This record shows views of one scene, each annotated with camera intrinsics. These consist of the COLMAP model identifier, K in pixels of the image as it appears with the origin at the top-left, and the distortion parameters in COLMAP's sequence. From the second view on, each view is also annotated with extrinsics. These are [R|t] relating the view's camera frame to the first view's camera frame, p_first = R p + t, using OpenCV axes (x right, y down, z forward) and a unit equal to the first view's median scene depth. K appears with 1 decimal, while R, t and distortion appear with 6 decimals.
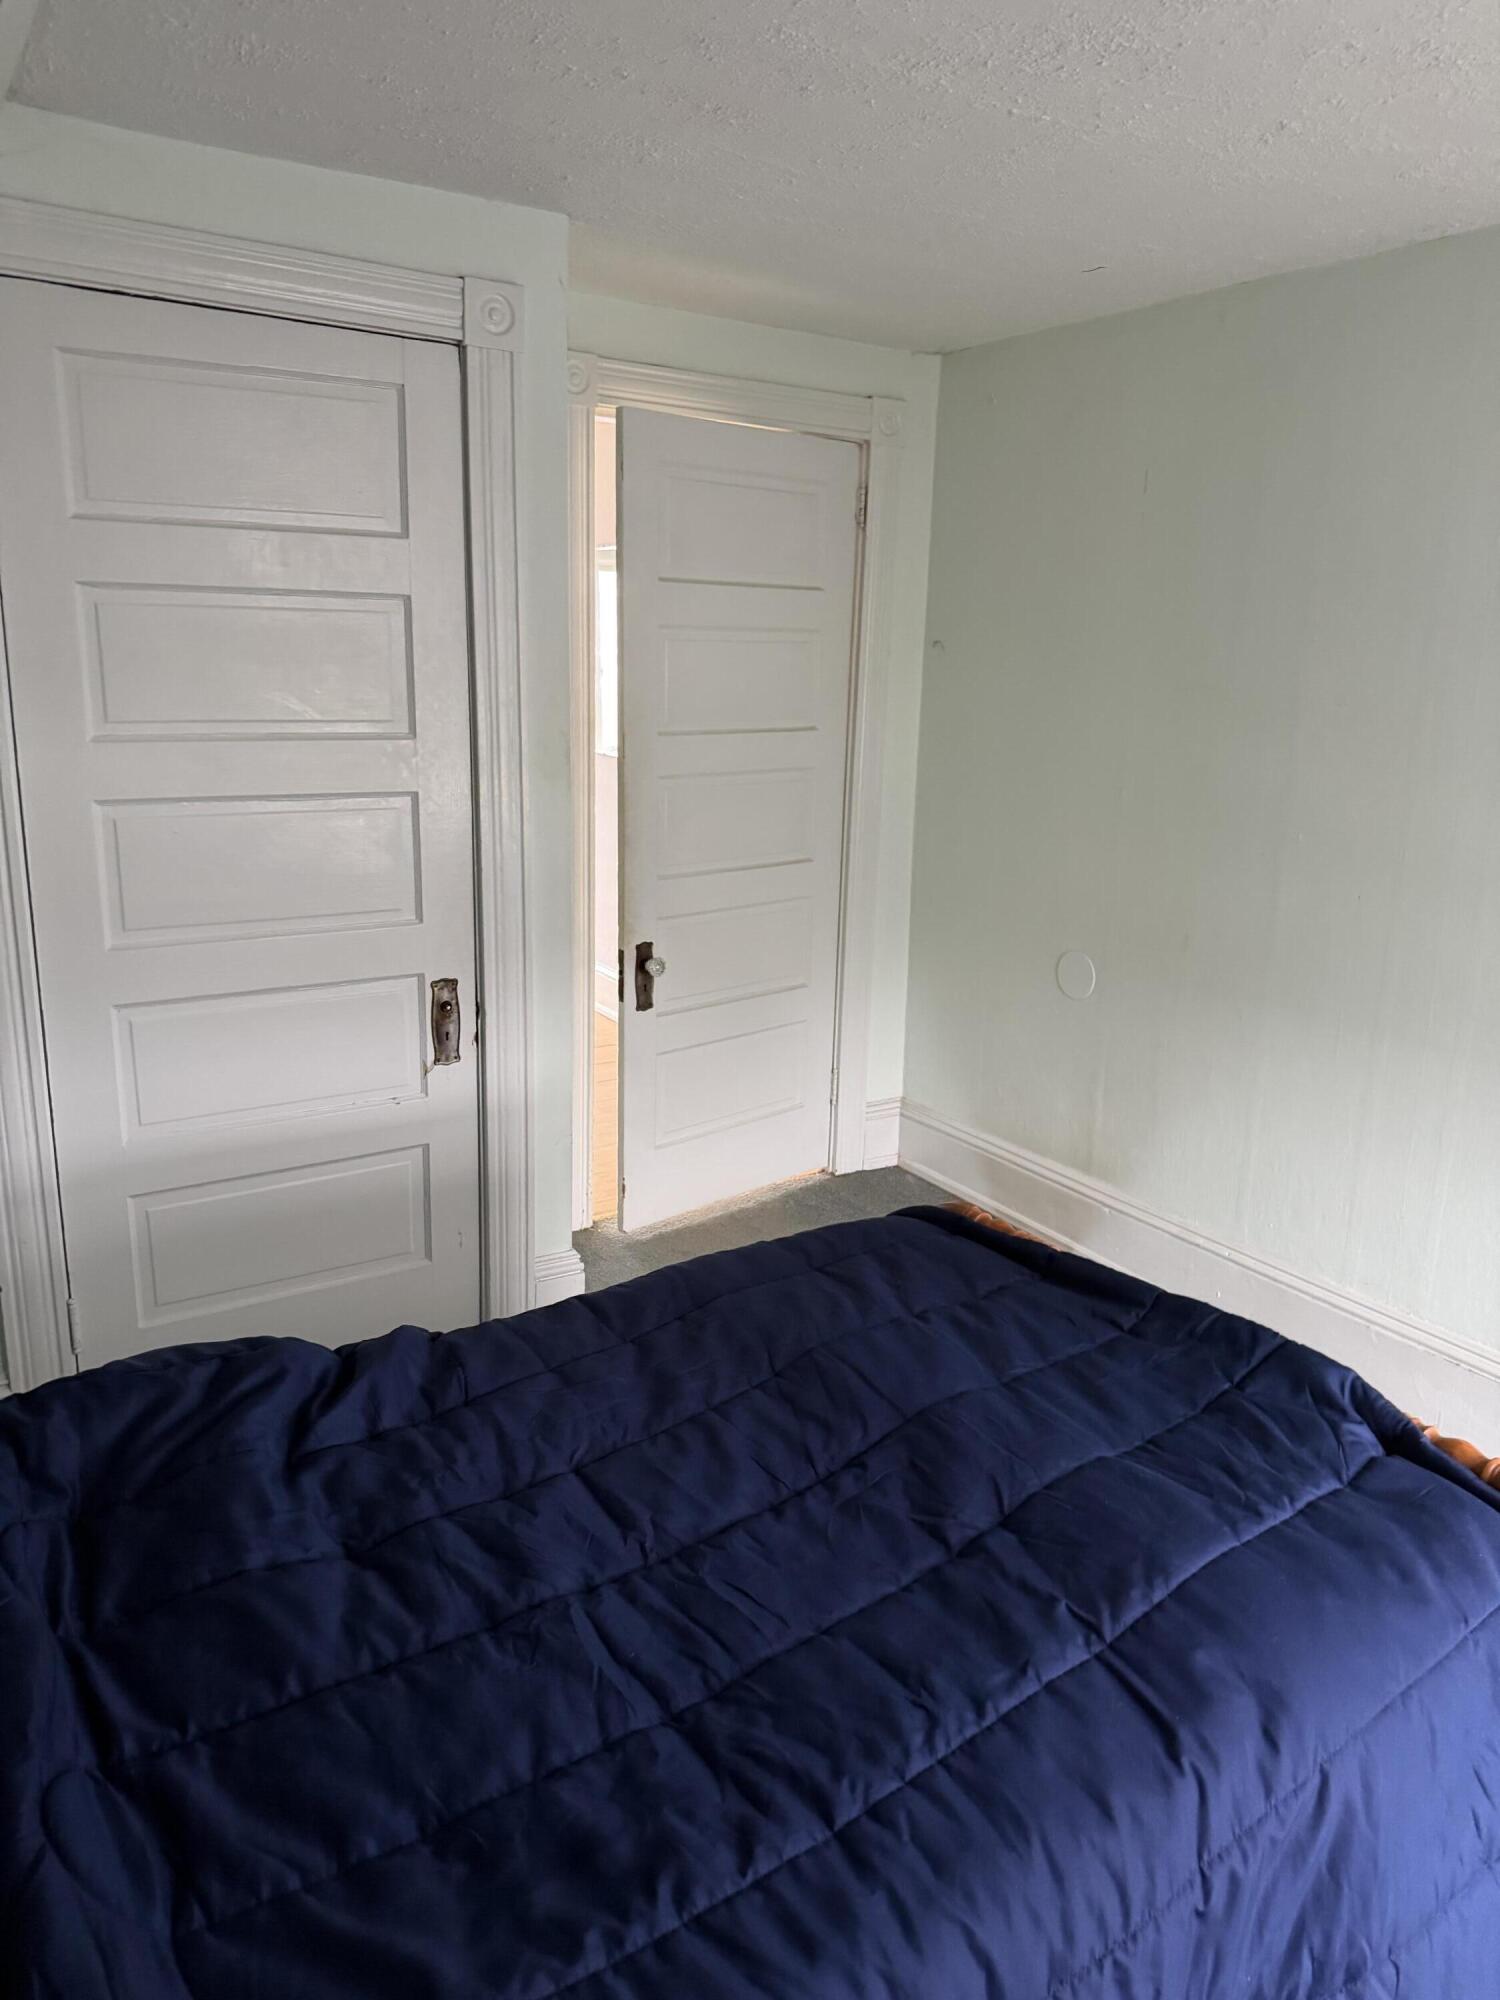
lens RADIAL K [[1382.1, 0, 750.0], [0, 1382.1, 1000.0], [0, 0, 1]] dist [0.177160, -0.334593]
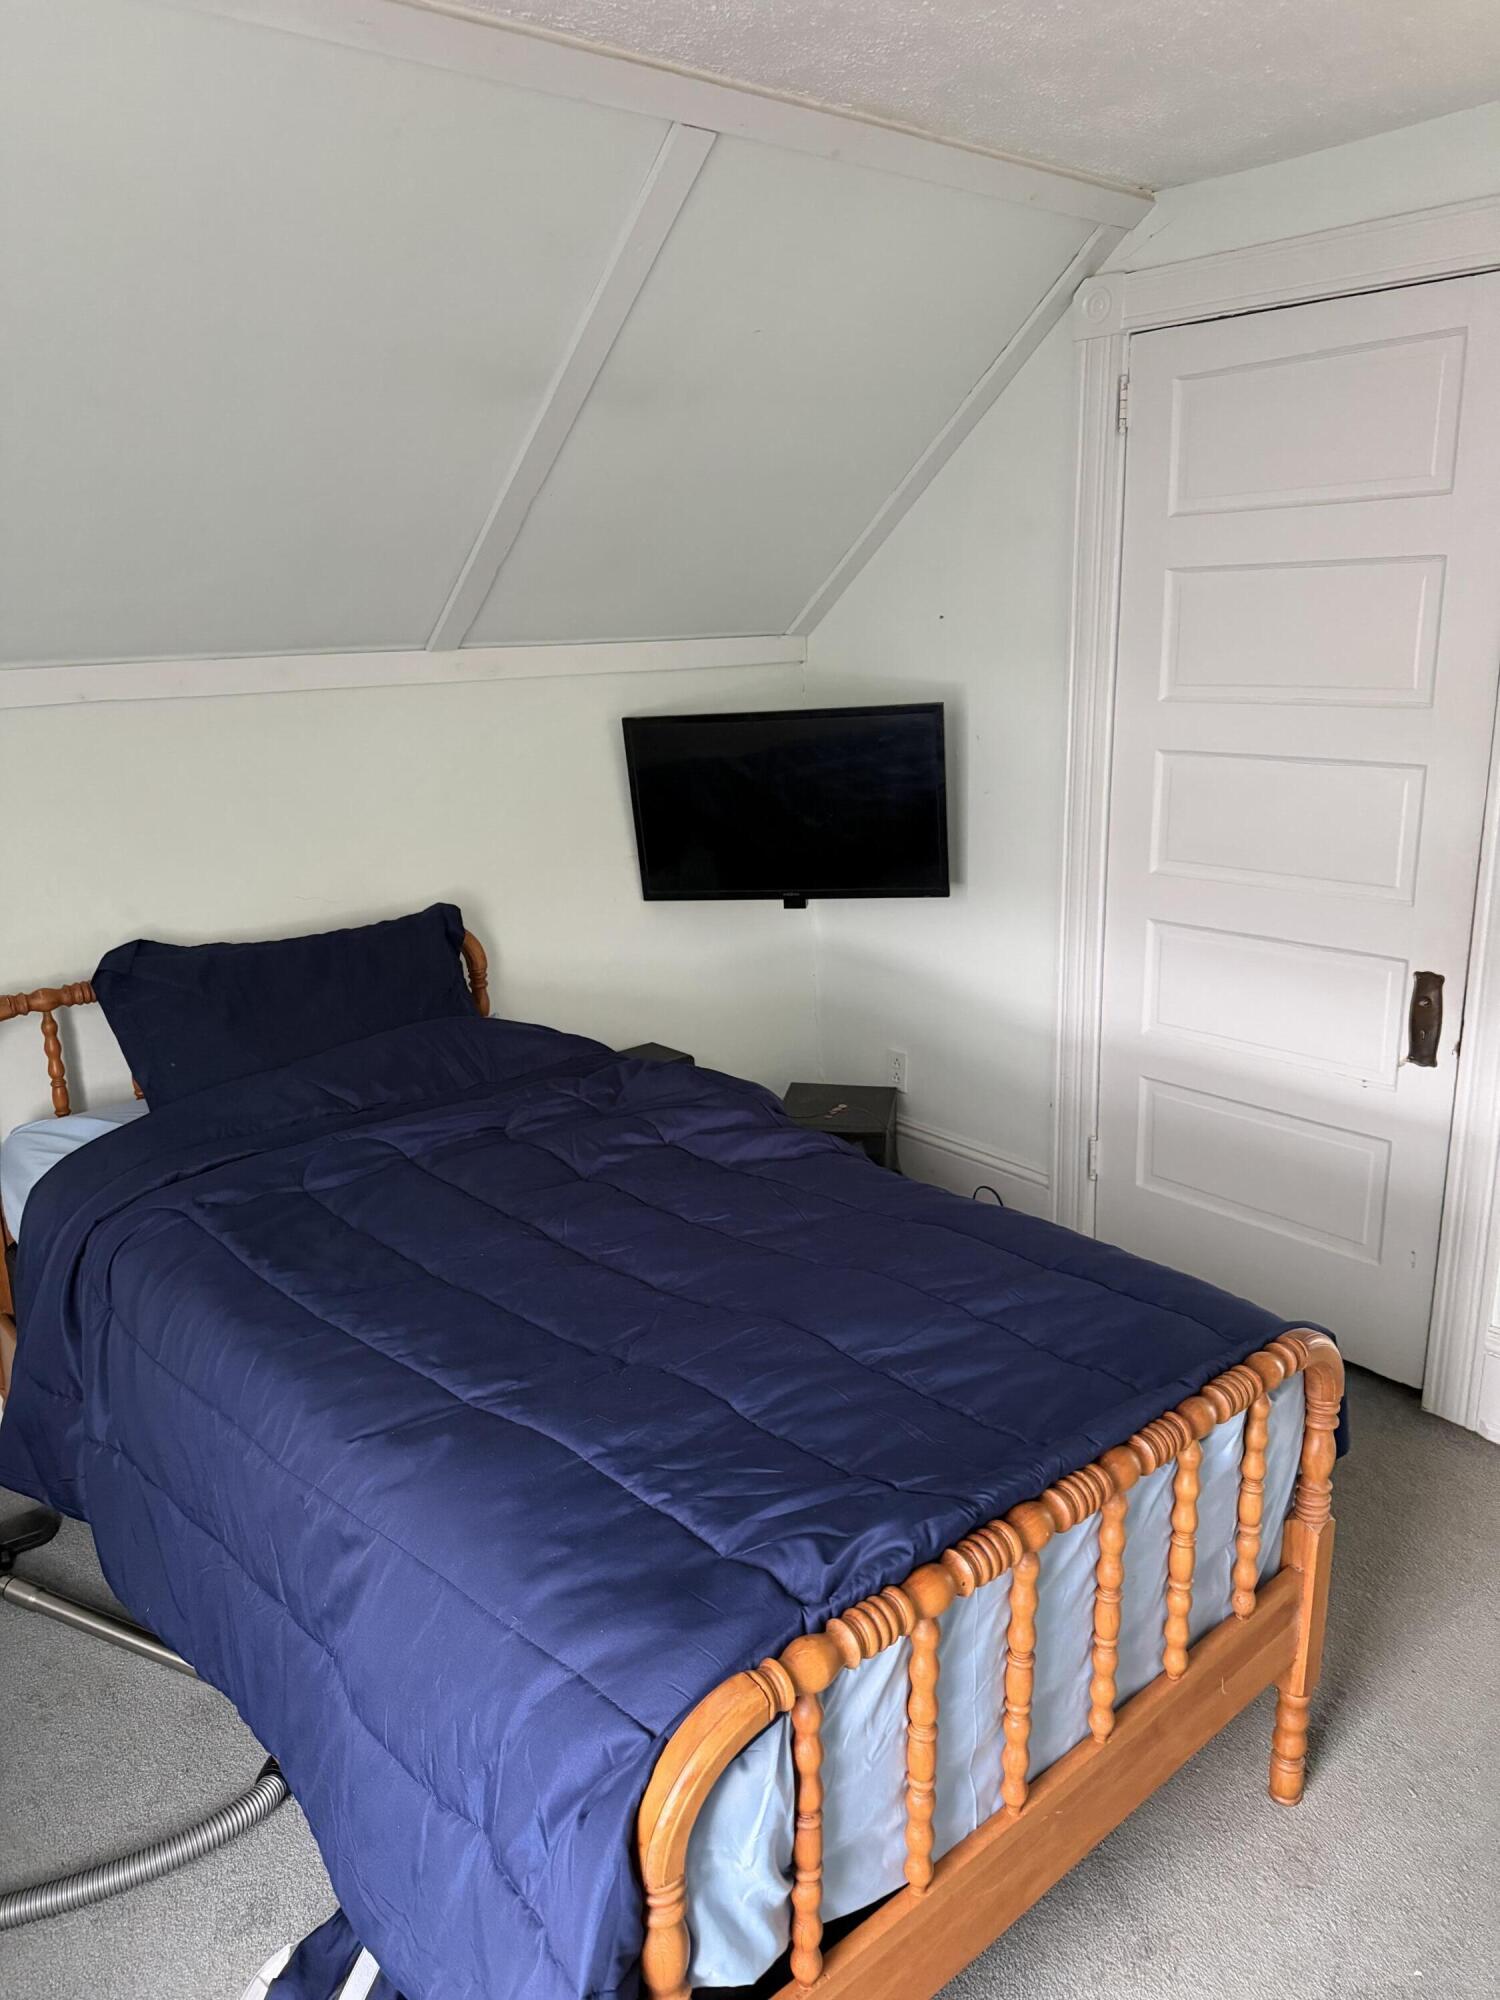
lens RADIAL K [[1382.1, 0, 750.0], [0, 1382.1, 1000.0], [0, 0, 1]] dist [0.177160, -0.334593]
pose [[0.152816, 0.237339, -0.959332, 0.609549], [-0.213199, 0.955792, 0.202502, -0.090768], [0.964984, 0.173583, 0.196661, 0.393698]]
